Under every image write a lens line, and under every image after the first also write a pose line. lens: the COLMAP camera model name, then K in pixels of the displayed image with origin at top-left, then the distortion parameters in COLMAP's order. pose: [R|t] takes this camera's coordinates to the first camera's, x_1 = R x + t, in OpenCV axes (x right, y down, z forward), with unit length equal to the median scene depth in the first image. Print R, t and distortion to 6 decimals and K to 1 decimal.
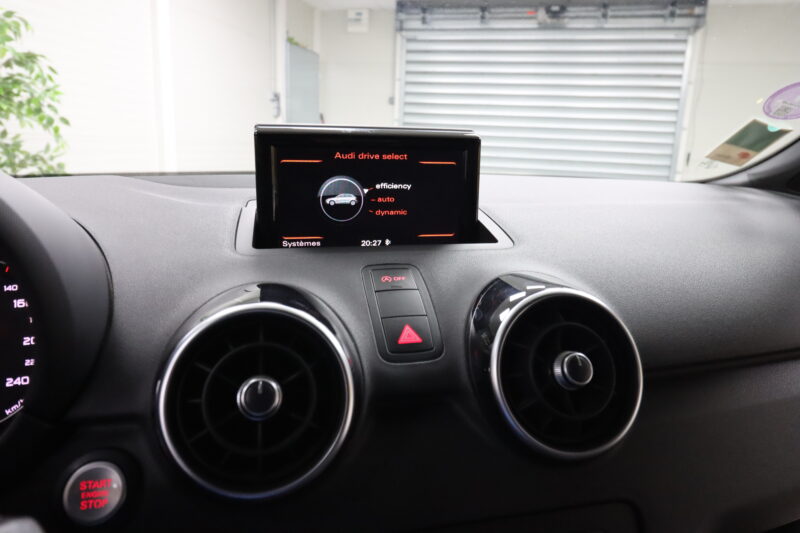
lens RADIAL K [[519.3, 0, 399.1], [0, 519.3, 263.4], [0, 0, 1]] dist [0.001188, -0.003440]
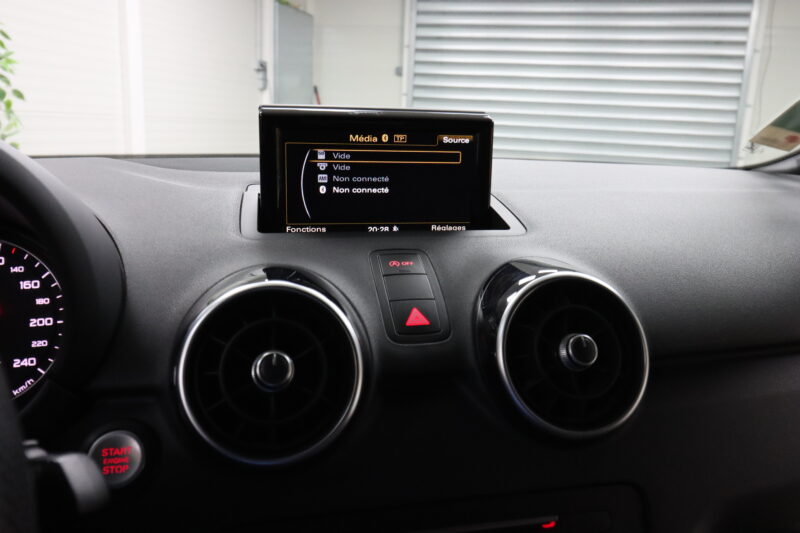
lens RADIAL K [[622.0, 0, 400.0], [0, 622.0, 266.5], [0, 0, 1]] dist [0.008242, 0.000552]
pose [[0.999923, 0.007131, -0.010176, -0.000253], [-0.007119, 0.999974, 0.001250, 0.005506], [0.010184, -0.001177, 0.999947, -0.029809]]
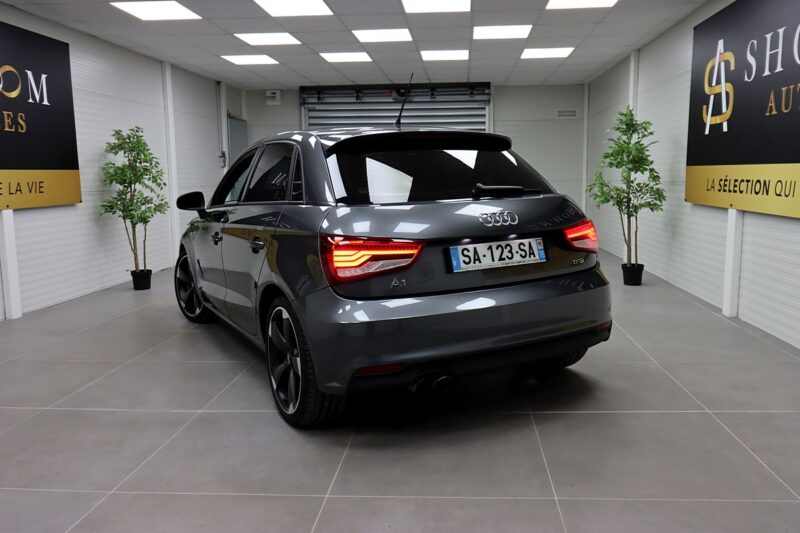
lens RADIAL K [[634.9, 0, 403.6], [0, 634.9, 252.3], [0, 0, 1]] dist [0.010380, -0.008071]
pose [[0.986330, -0.069258, 0.149521, -0.043449], [0.082768, 0.992842, -0.086107, 0.399312], [-0.142487, 0.097305, 0.985002, -2.125372]]
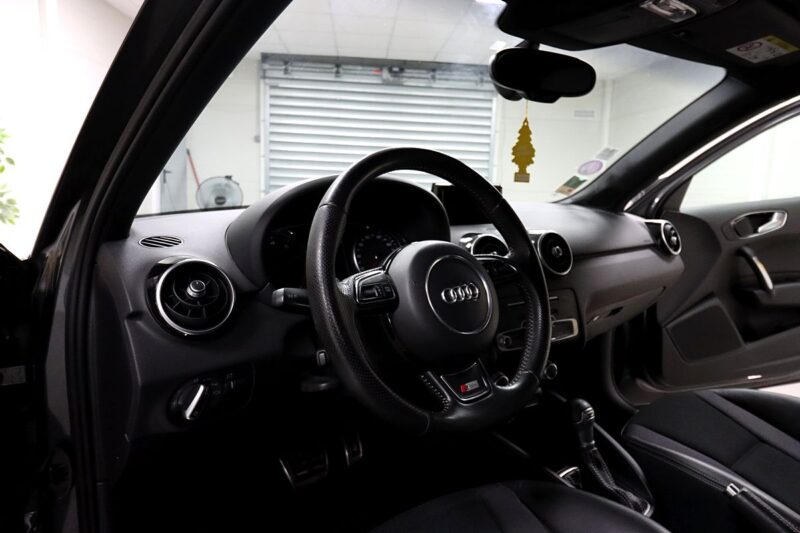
lens RADIAL K [[504.5, 0, 401.5], [0, 504.5, 257.8], [0, 0, 1]] dist [0.003981, 0.000404]
pose [[0.944607, -0.053648, 0.323789, -0.251355], [0.074349, 0.995881, -0.051897, 0.047151], [-0.319671, 0.073096, 0.944705, -0.270562]]
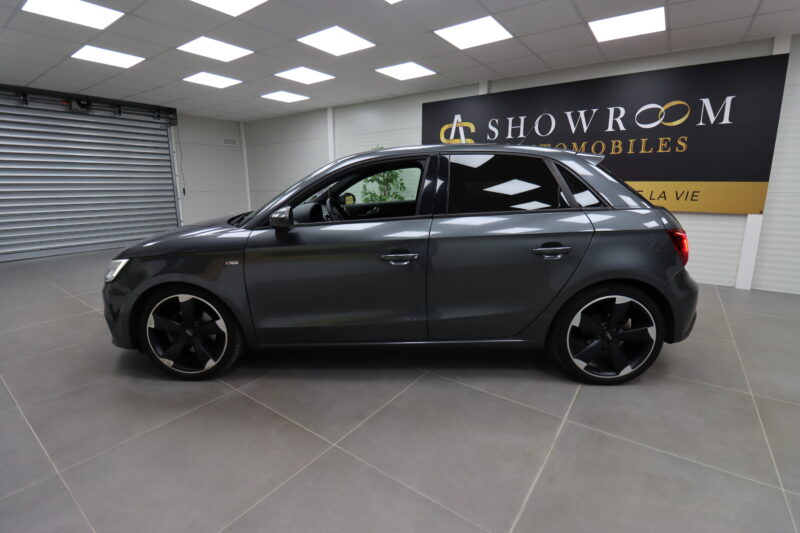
lens RADIAL K [[374.0, 0, 399.8], [0, 374.0, 255.6], [0, 0, 1]] dist [-0.007039, -0.001082]
pose [[0.369265, -0.215361, 0.904026, -1.164889], [0.217995, 0.965709, 0.141012, 0.018139], [-0.903394, 0.145003, 0.403550, -0.635903]]
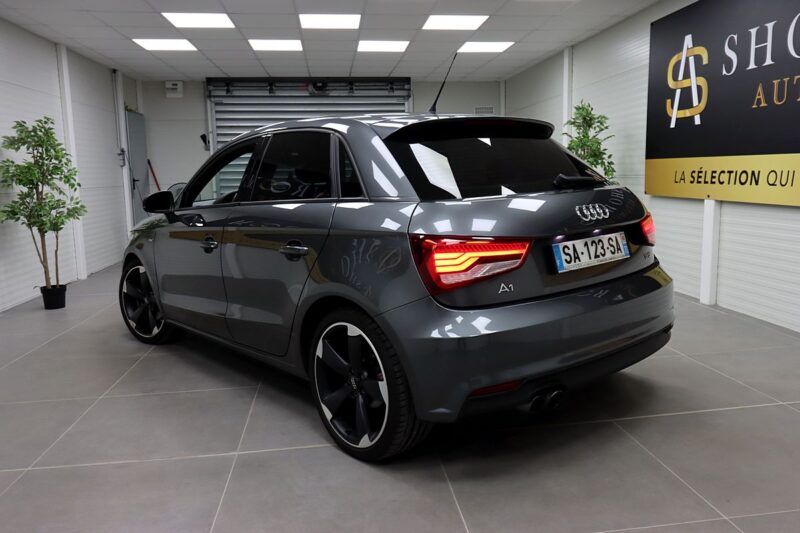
lens RADIAL K [[634.9, 0, 403.6], [0, 634.9, 252.3], [0, 0, 1]] dist [0.010380, -0.008071]
pose [[0.932193, -0.103804, 0.346757, -0.395381], [0.133814, 0.988958, -0.063682, 0.338171], [-0.336318, 0.105765, 0.935791, -1.862853]]
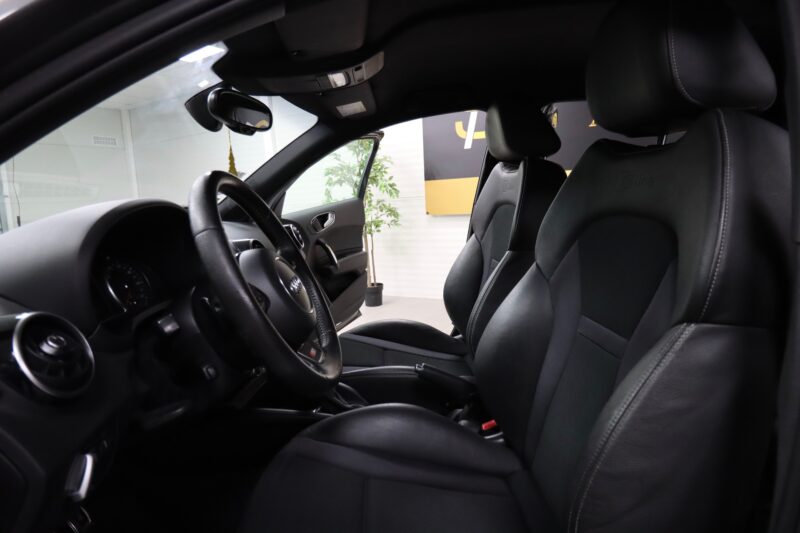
lens RADIAL K [[454.7, 0, 402.0], [0, 454.7, 257.5], [0, 0, 1]] dist [-0.016679, 0.000204]
pose [[0.275540, -0.169026, 0.946313, -0.423496], [0.268594, 0.958750, 0.093041, 0.025359], [-0.923003, 0.228538, 0.309573, -0.182321]]
